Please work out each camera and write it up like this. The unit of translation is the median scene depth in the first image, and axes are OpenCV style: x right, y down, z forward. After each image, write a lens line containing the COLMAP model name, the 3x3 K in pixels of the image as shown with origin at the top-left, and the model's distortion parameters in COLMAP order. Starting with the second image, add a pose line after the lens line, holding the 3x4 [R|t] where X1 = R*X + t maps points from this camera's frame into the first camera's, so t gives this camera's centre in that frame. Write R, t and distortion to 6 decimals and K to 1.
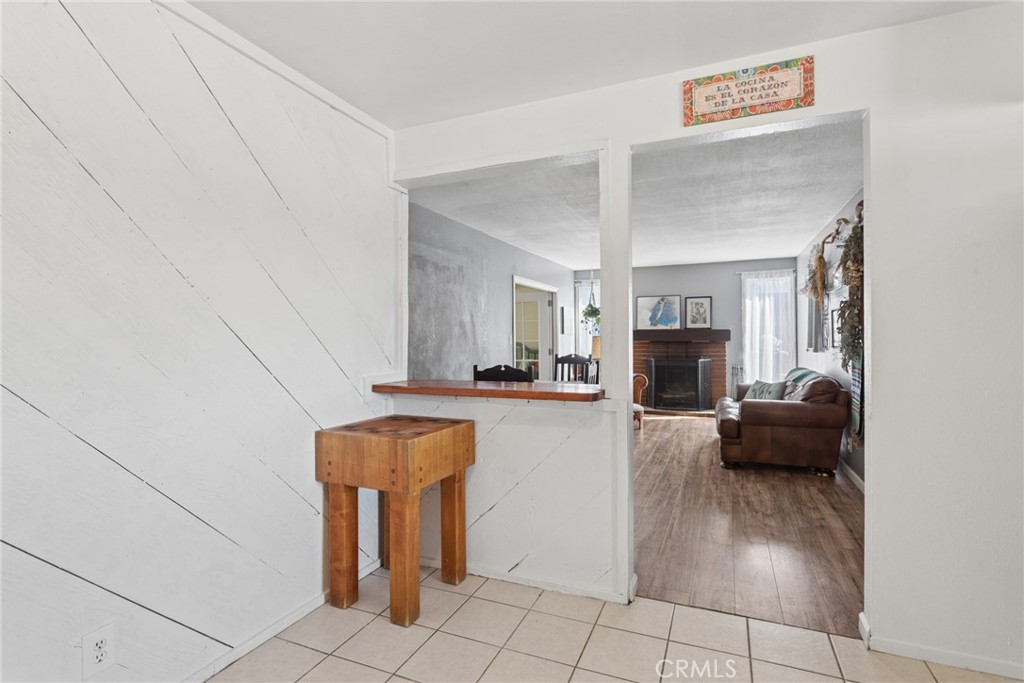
lens RADIAL K [[500.6, 0, 512.9], [0, 500.6, 337.8], [0, 0, 1]] dist [-0.014552, 0.005713]
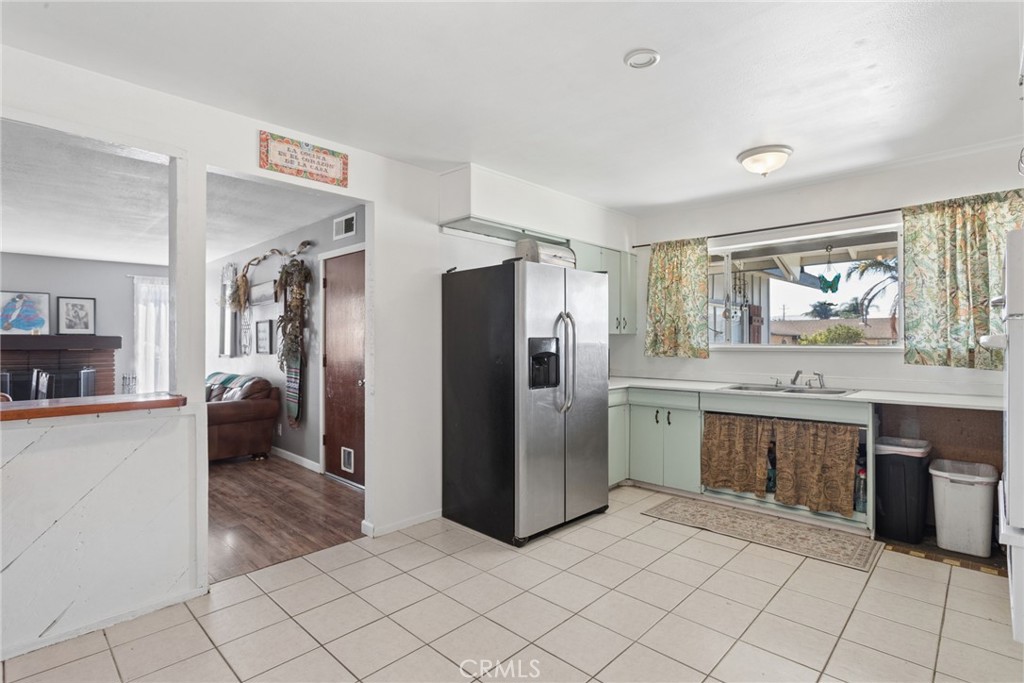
lens RADIAL K [[500.6, 0, 510.6], [0, 500.6, 341.1], [0, 0, 1]] dist [-0.014552, 0.005713]
pose [[0.352899, 0.006741, 0.935637, -0.474835], [0.002242, 0.999965, -0.008051, 0.003814], [-0.935659, 0.004939, 0.352871, 0.012269]]
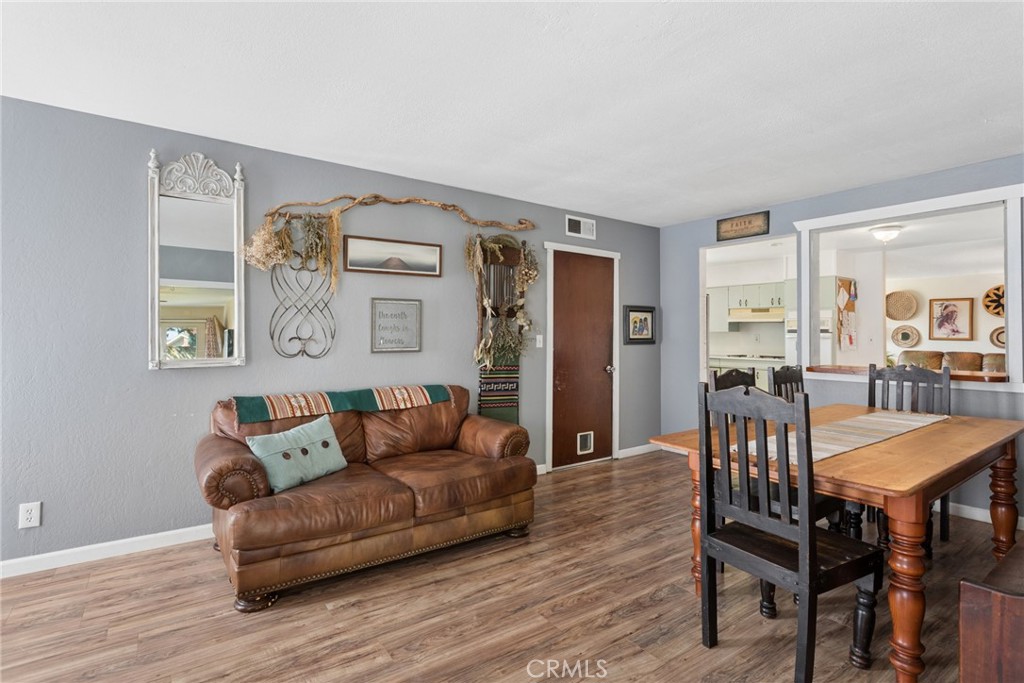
lens RADIAL K [[500.6, 0, 511.9], [0, 500.6, 328.1], [0, 0, 1]] dist [-0.014552, 0.005713]
pose [[-0.855613, 0.008043, 0.517554, 0.169518], [0.000118, 0.999882, -0.015343, -0.005464], [-0.517617, -0.013067, -0.855513, 2.780778]]
